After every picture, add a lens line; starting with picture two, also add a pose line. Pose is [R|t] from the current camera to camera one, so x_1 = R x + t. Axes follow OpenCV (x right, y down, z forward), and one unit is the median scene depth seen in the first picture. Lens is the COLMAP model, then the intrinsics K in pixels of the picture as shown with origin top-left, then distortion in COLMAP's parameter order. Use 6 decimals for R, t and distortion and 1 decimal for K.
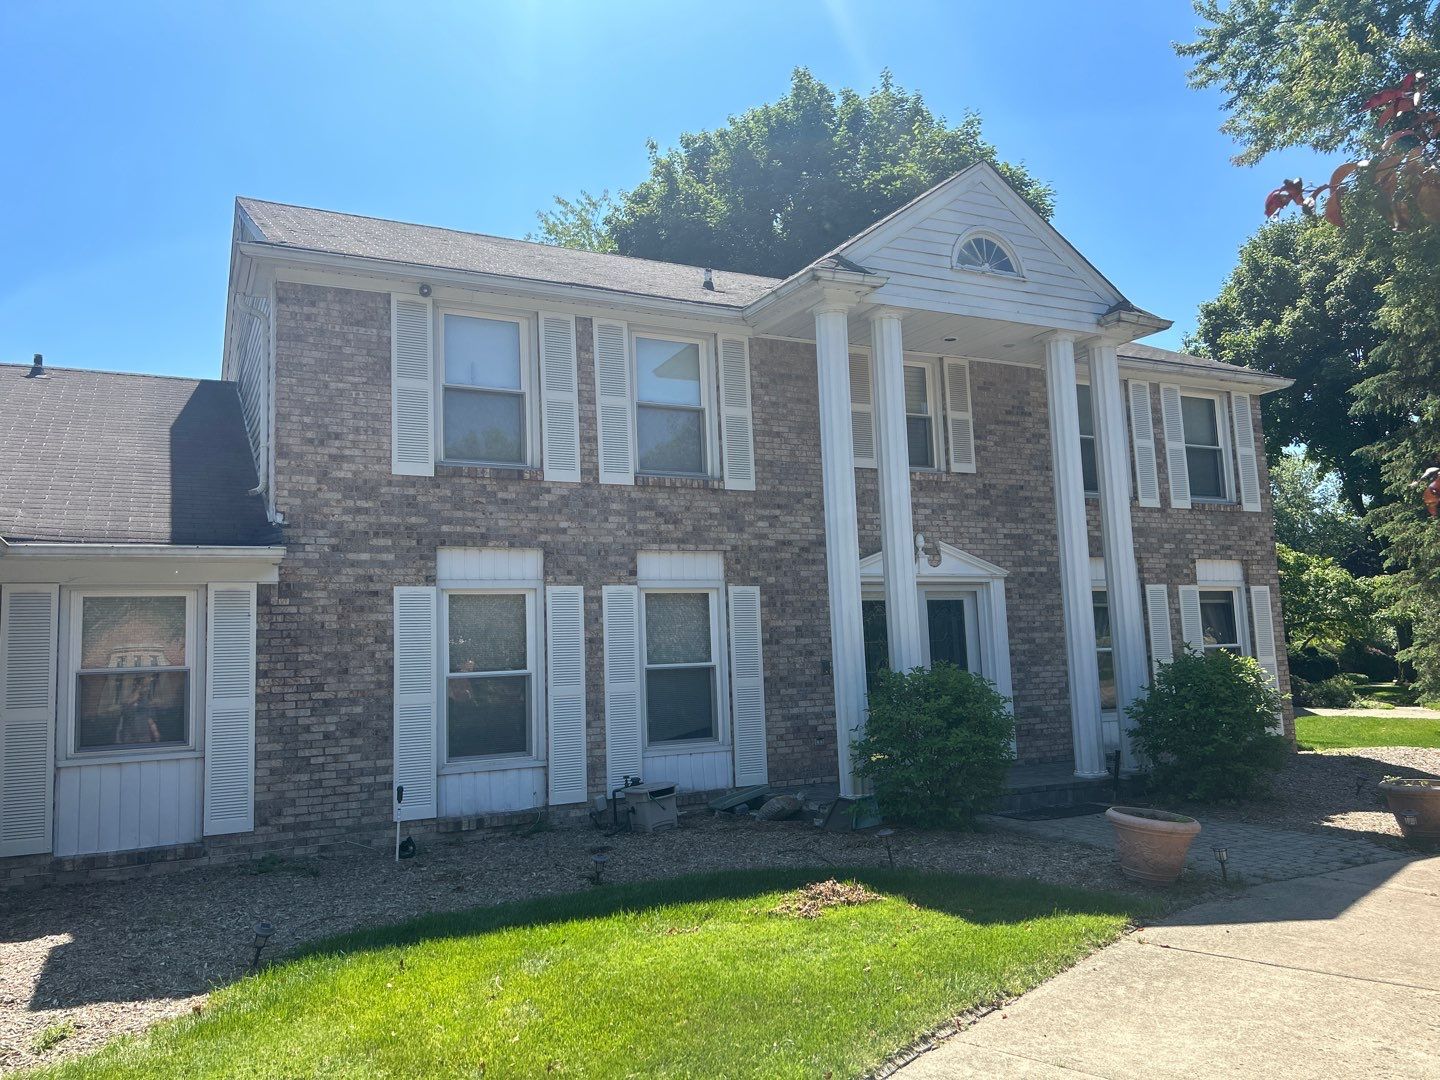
lens RADIAL K [[1073.3, 0, 714.3], [0, 1073.3, 550.6], [0, 0, 1]] dist [0.042278, -0.002057]
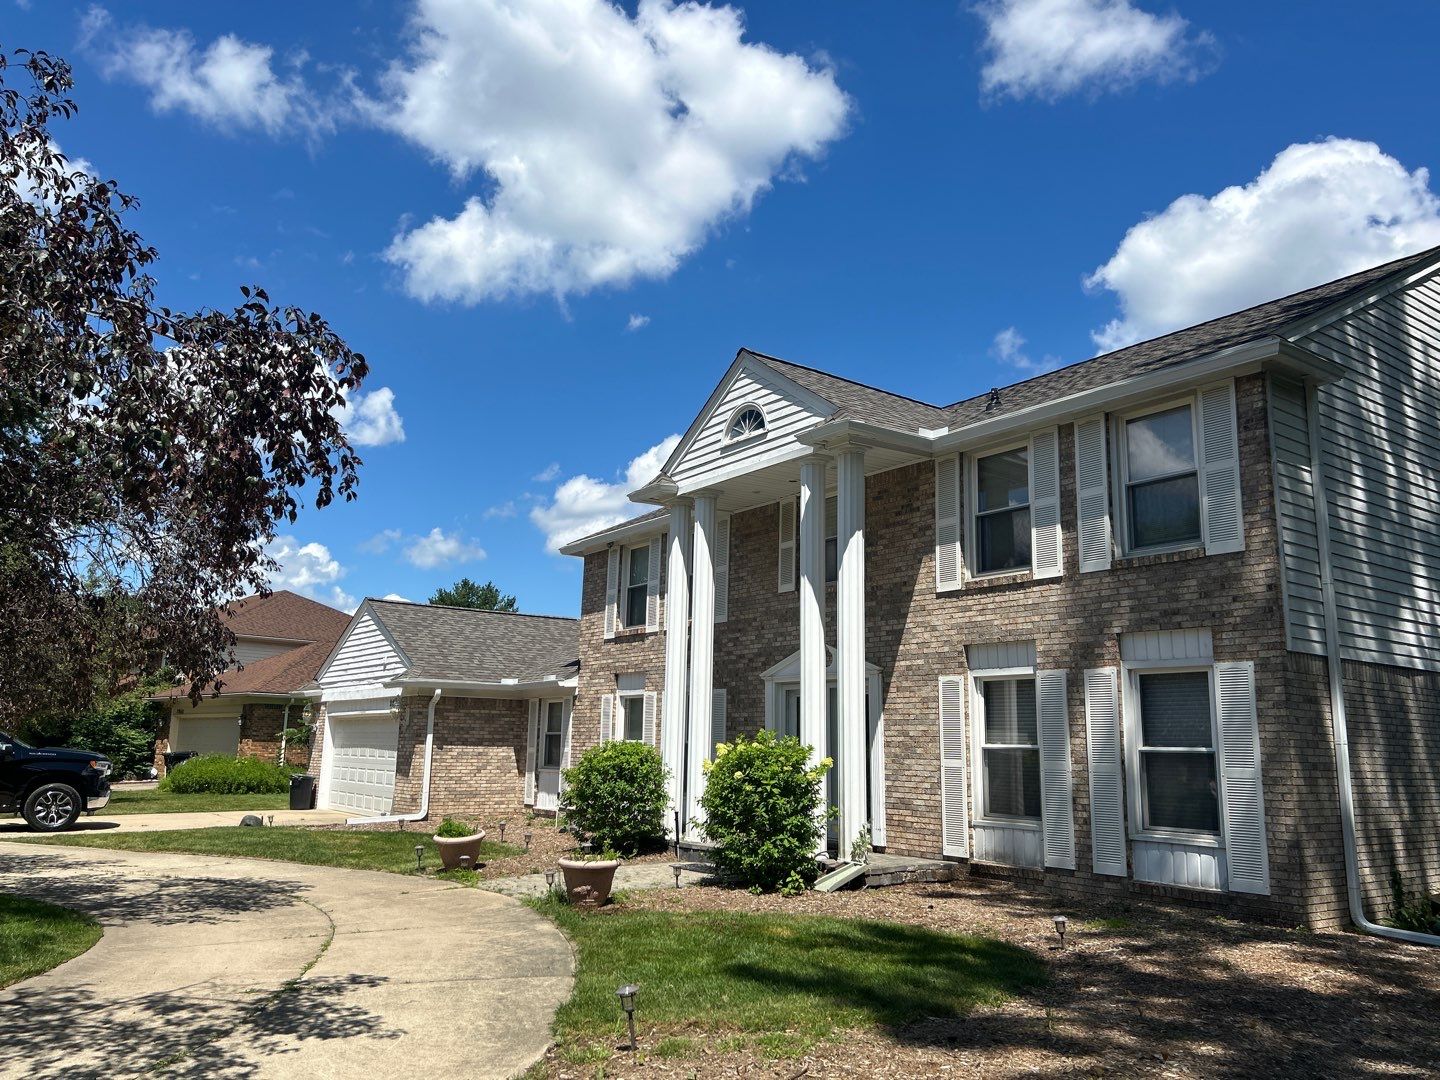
lens RADIAL K [[1073.3, 0, 722.6], [0, 1073.3, 535.7], [0, 0, 1]] dist [0.042278, -0.002057]
pose [[0.164639, -0.147272, -0.975297, 1.282876], [0.084708, 0.987249, -0.134777, 0.020942], [0.982710, -0.060426, 0.175015, 0.653678]]
